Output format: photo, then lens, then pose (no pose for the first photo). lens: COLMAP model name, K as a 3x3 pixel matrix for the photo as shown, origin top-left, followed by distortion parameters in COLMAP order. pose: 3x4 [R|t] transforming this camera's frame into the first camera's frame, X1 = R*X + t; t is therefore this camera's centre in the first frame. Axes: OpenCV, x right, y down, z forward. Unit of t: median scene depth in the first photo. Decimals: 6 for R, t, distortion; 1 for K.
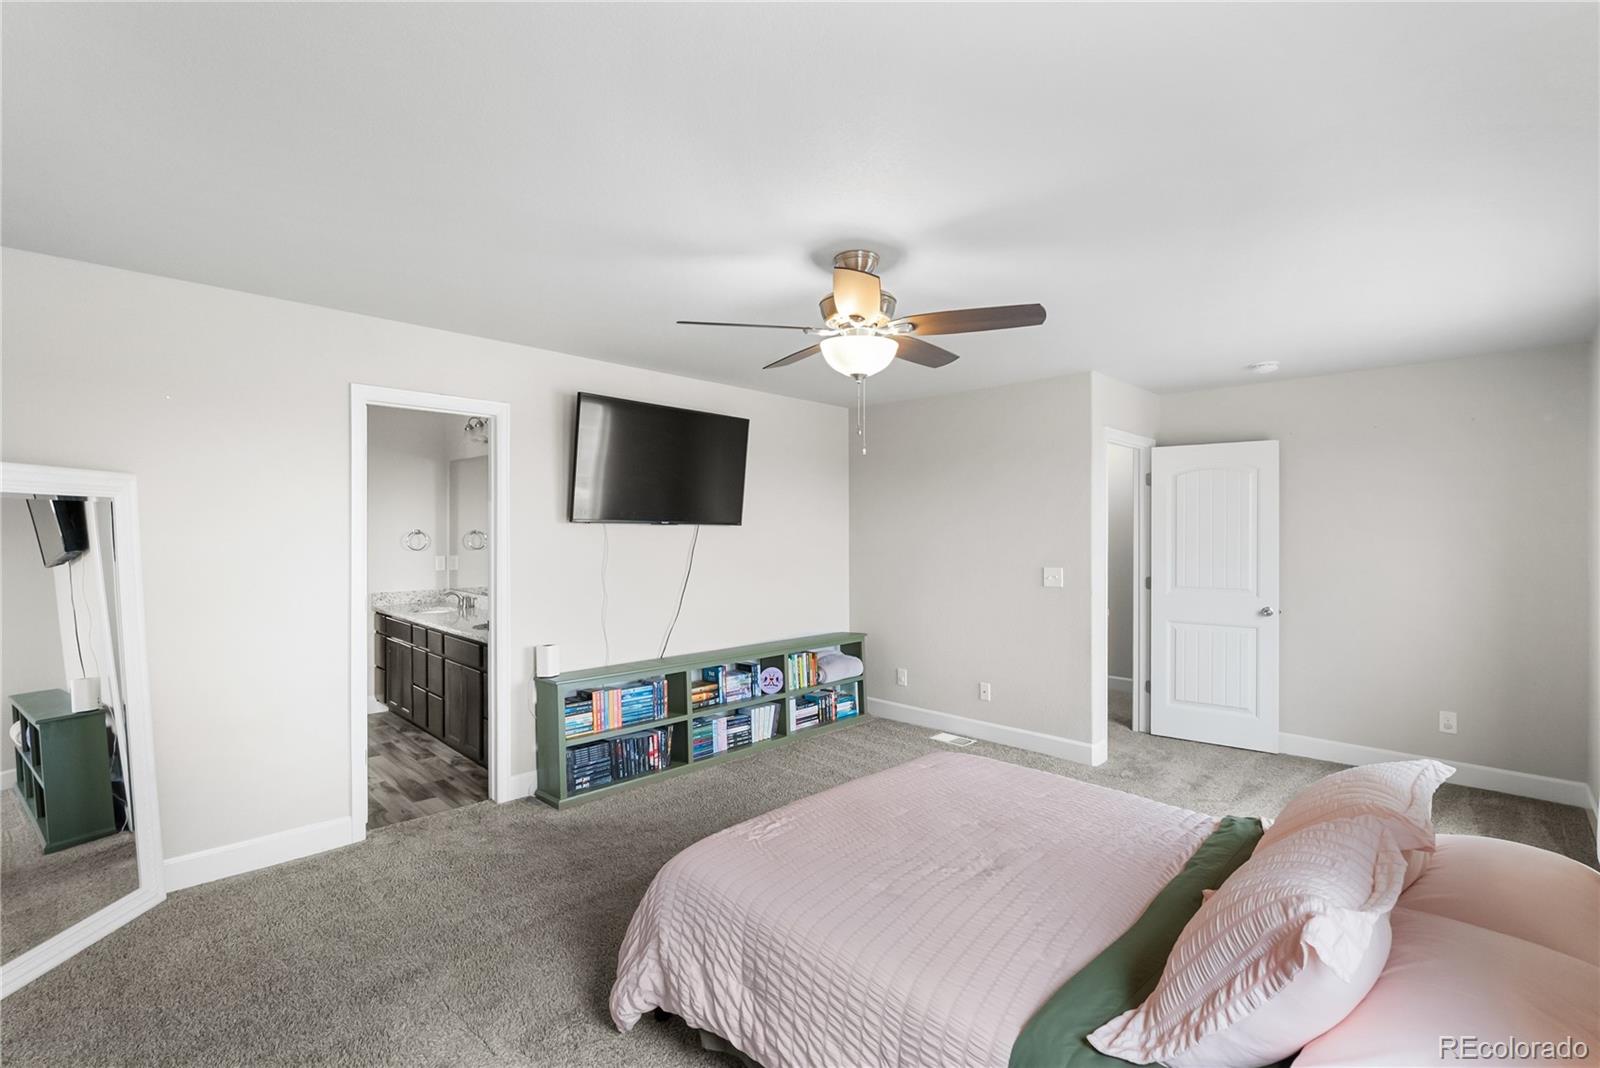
lens RADIAL K [[718.9, 0, 800.0], [0, 718.9, 535.6], [0, 0, 1]] dist [-0.005014, 0.001307]
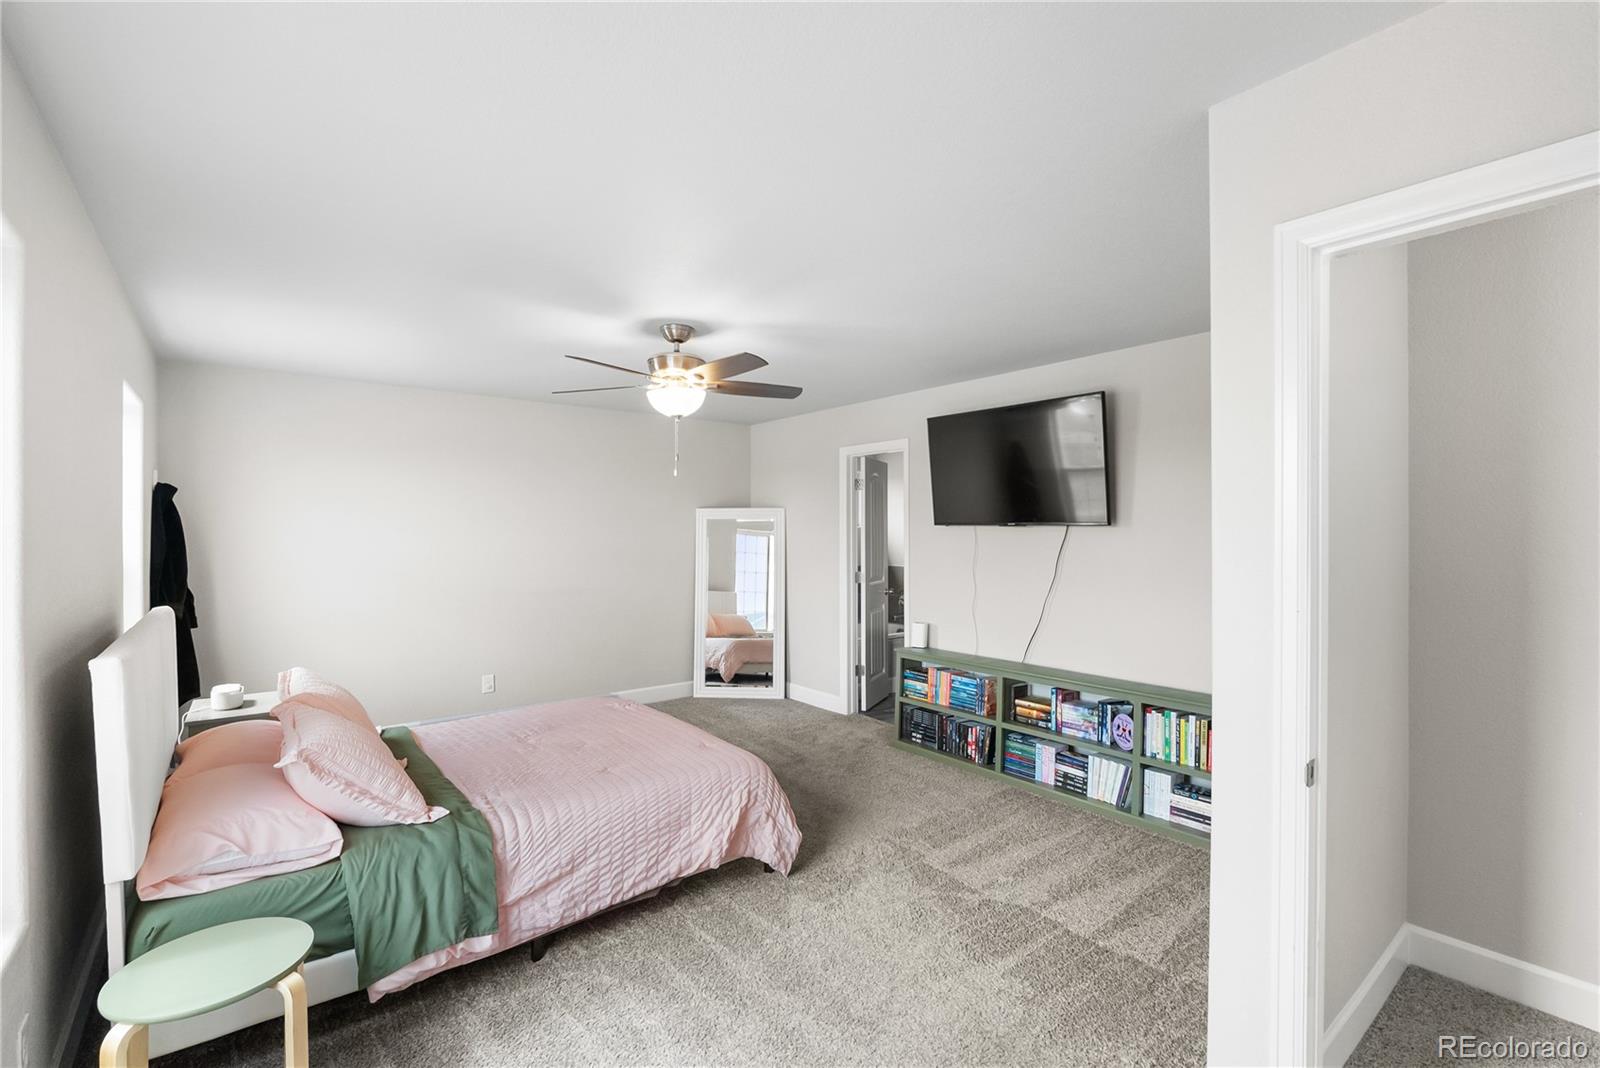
lens RADIAL K [[718.9, 0, 801.2], [0, 718.9, 535.8], [0, 0, 1]] dist [-0.005014, 0.001307]
pose [[-0.131530, 0.003295, -0.991307, 0.840865], [-0.003092, 0.999988, 0.003734, -0.004996], [0.991307, 0.003557, -0.131518, 0.860134]]
